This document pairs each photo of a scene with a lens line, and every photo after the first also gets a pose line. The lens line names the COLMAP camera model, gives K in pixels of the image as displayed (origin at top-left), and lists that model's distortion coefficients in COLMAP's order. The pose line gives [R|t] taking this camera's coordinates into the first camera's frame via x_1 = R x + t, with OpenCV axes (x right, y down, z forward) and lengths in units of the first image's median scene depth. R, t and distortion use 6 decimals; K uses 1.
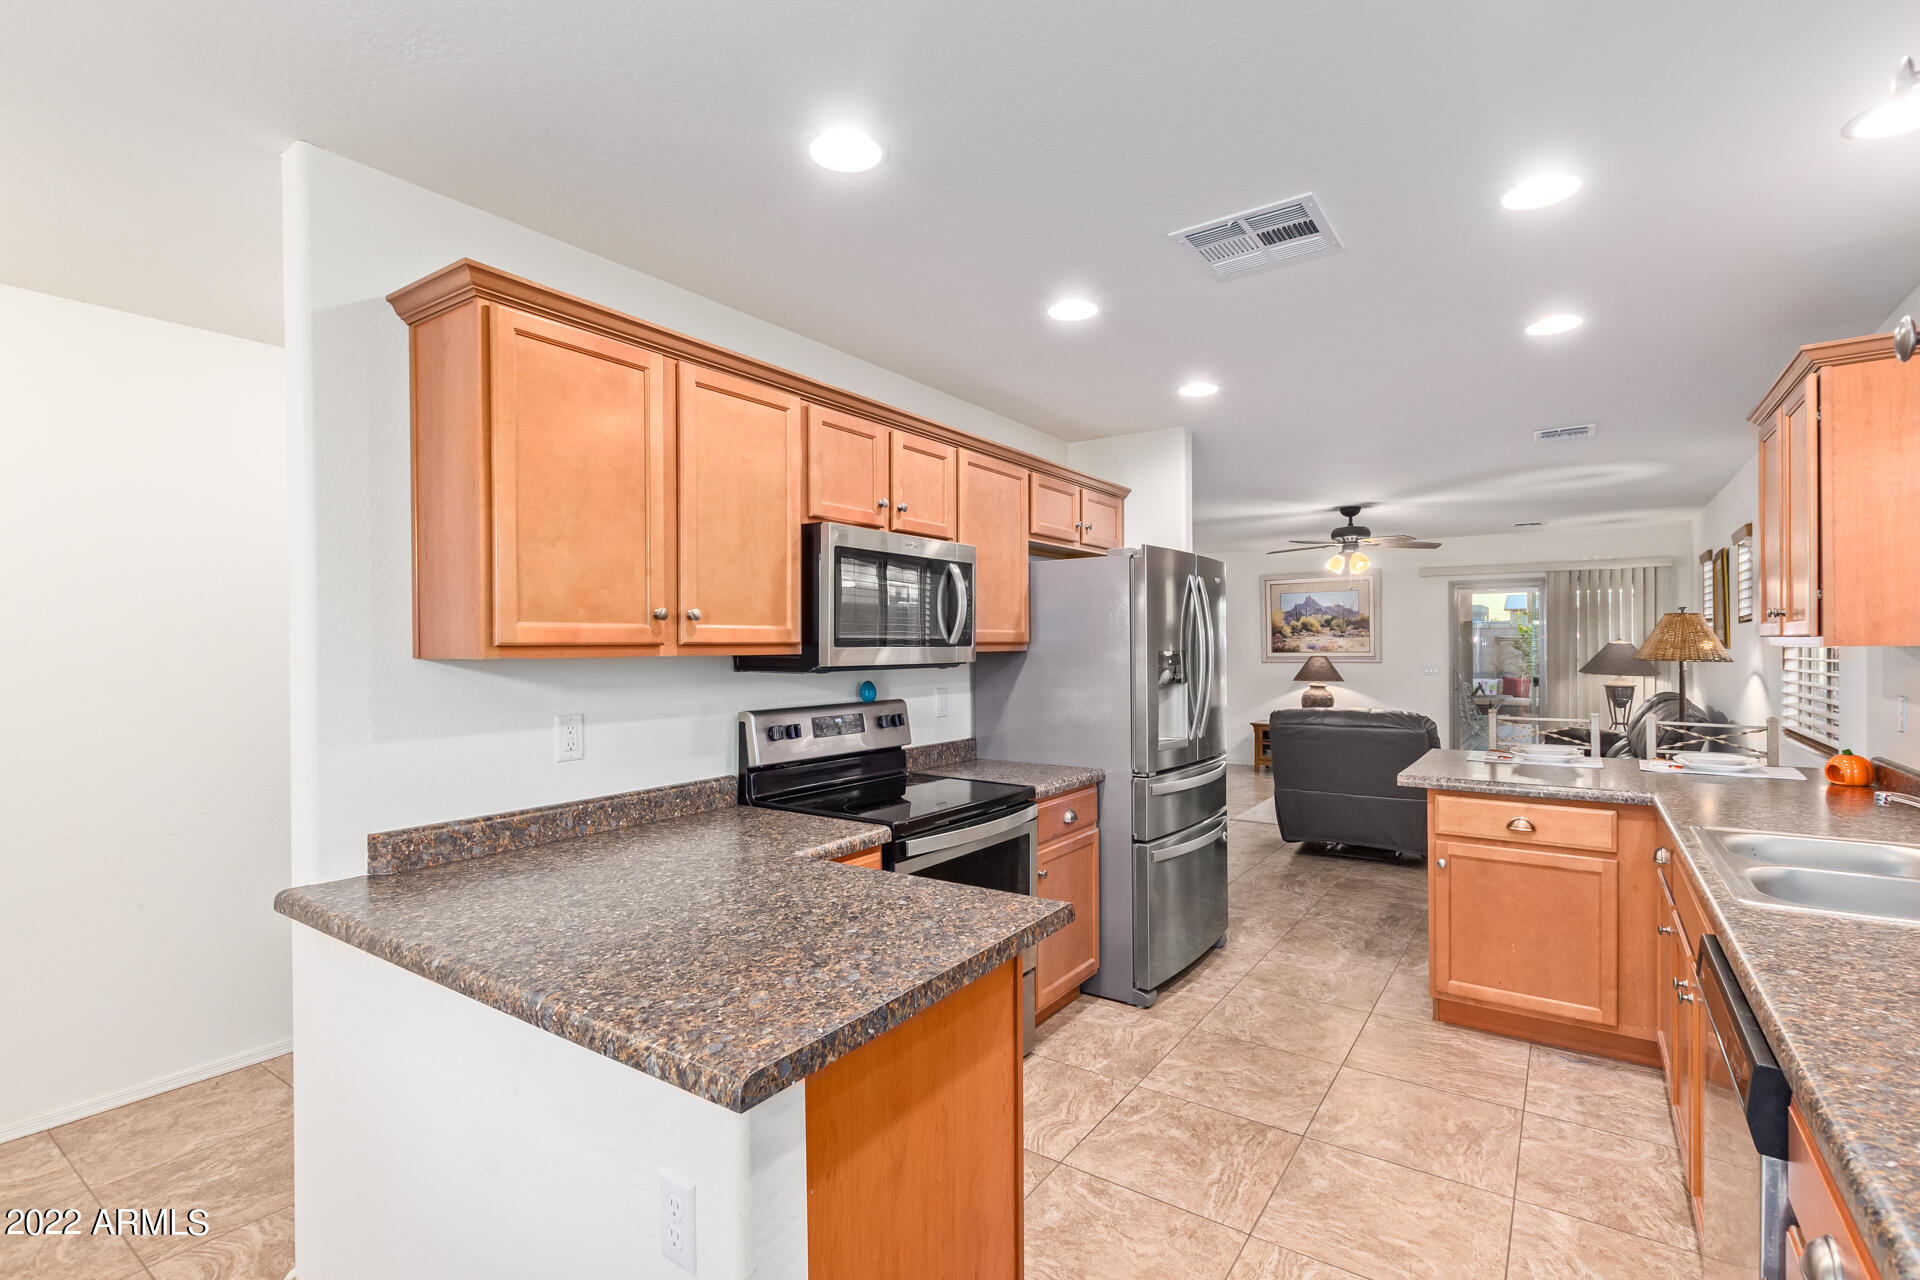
lens RADIAL K [[892.8, 0, 944.1], [0, 892.8, 646.1], [0, 0, 1]] dist [0.004271, -0.000491]
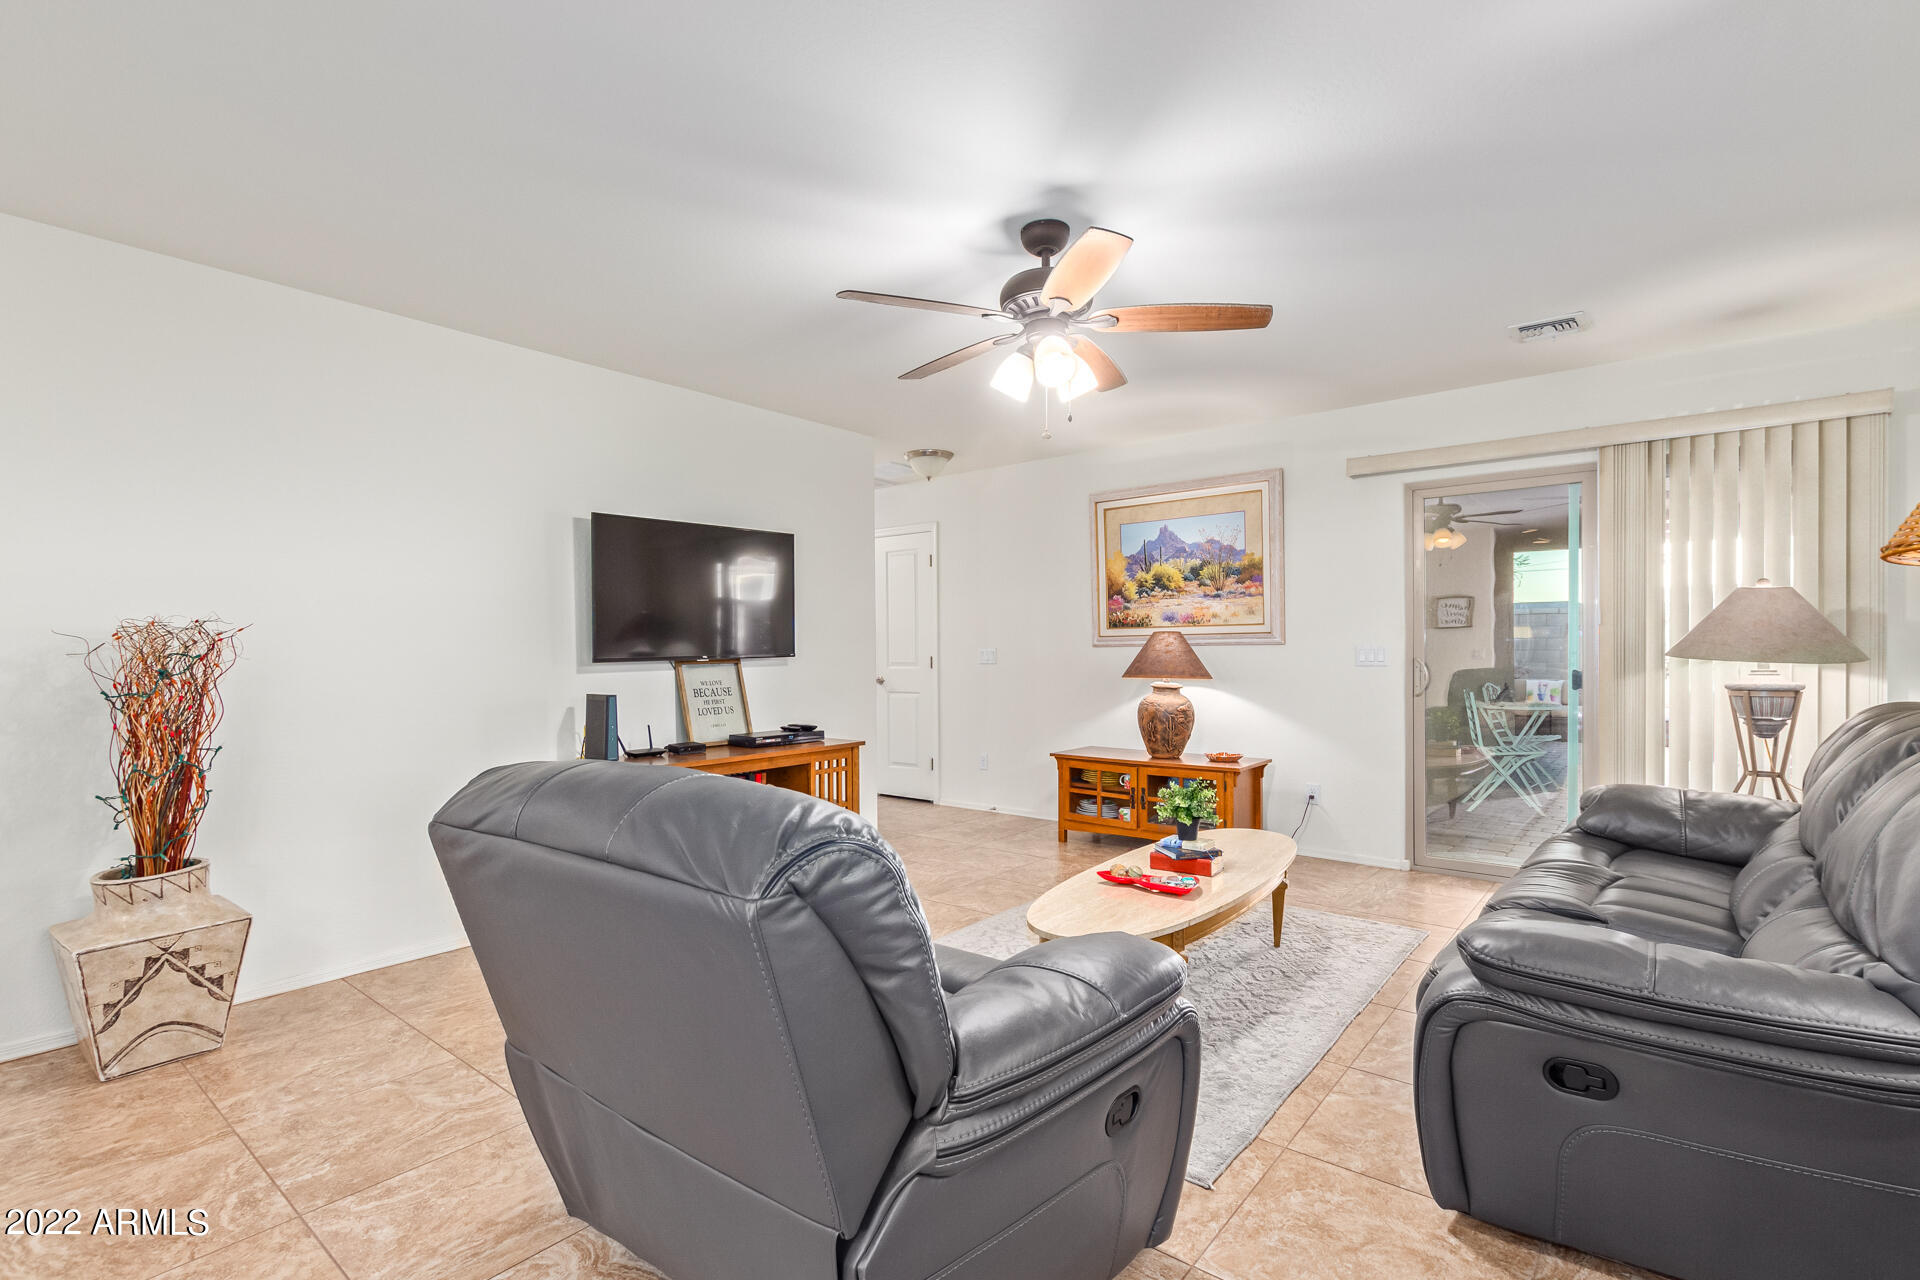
lens RADIAL K [[892.8, 0, 964.7], [0, 892.8, 644.8], [0, 0, 1]] dist [0.004271, -0.000491]
pose [[0.995842, -0.003210, -0.091044, 0.341149], [0.002164, 0.999931, -0.011581, 0.024564], [0.091075, 0.011336, 0.995780, 0.444201]]
